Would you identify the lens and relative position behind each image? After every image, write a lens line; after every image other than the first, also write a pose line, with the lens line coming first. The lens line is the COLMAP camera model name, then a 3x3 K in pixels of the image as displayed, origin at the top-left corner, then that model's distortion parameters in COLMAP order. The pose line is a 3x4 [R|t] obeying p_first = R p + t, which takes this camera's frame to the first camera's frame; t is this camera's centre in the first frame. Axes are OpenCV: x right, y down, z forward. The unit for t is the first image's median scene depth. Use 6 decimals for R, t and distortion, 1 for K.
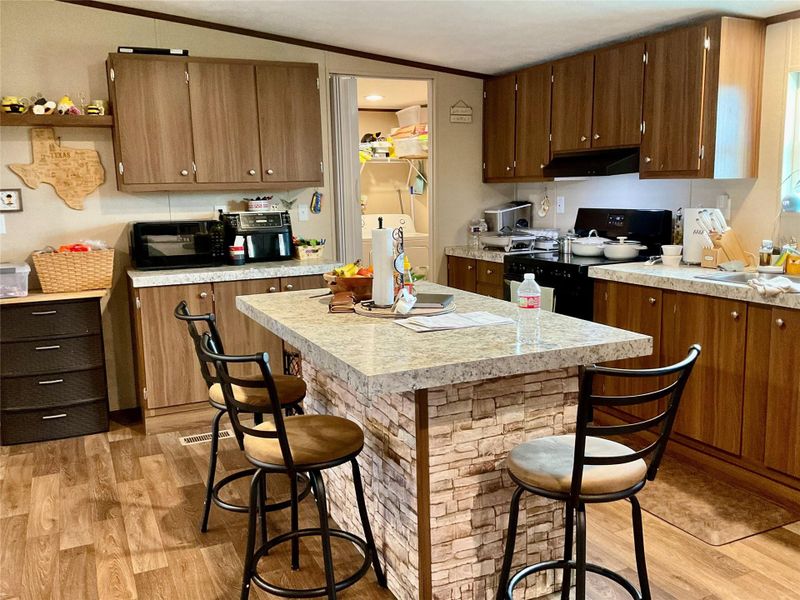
lens RADIAL K [[710.0, 0, 400.0], [0, 710.0, 300.0], [0, 0, 1]] dist [0.126813, -0.278544]
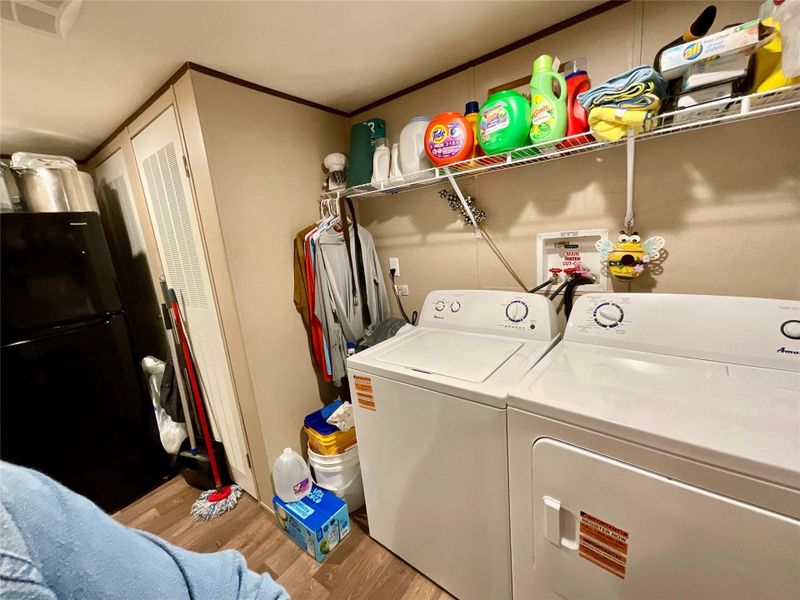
lens RADIAL K [[322.8, 0, 400.0], [0, 322.8, 300.0], [0, 0, 1]] dist [-0.001273, -0.000110]
pose [[0.459373, 0.150790, -0.875351, 0.069615], [-0.049600, 0.988302, 0.144218, -0.233666], [0.886857, -0.022832, 0.461479, 1.432209]]
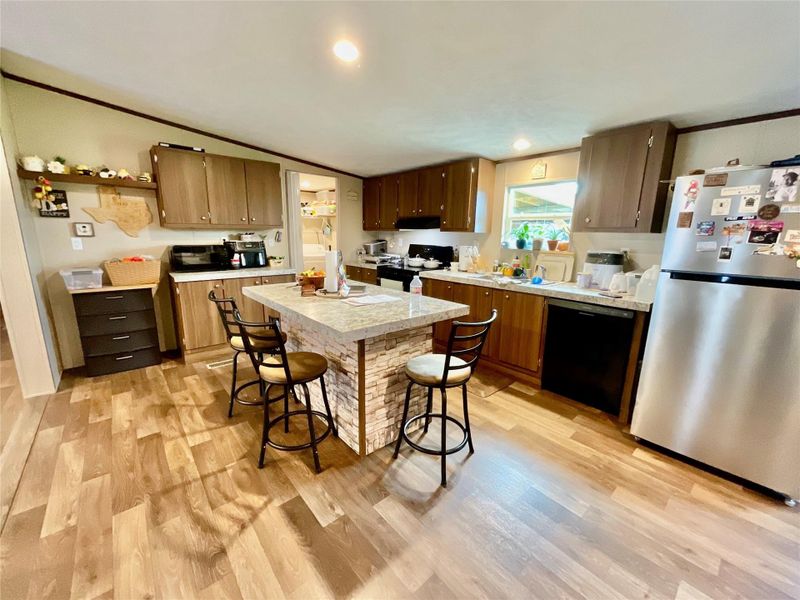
lens RADIAL K [[329.8, 0, 401.9], [0, 329.8, 300.9], [0, 0, 1]] dist [0.001033, 0.000400]
pose [[0.961638, -0.019274, 0.273645, -0.055439], [0.006838, 0.998903, 0.046328, -0.005227], [-0.274237, -0.042680, 0.960714, 0.065685]]
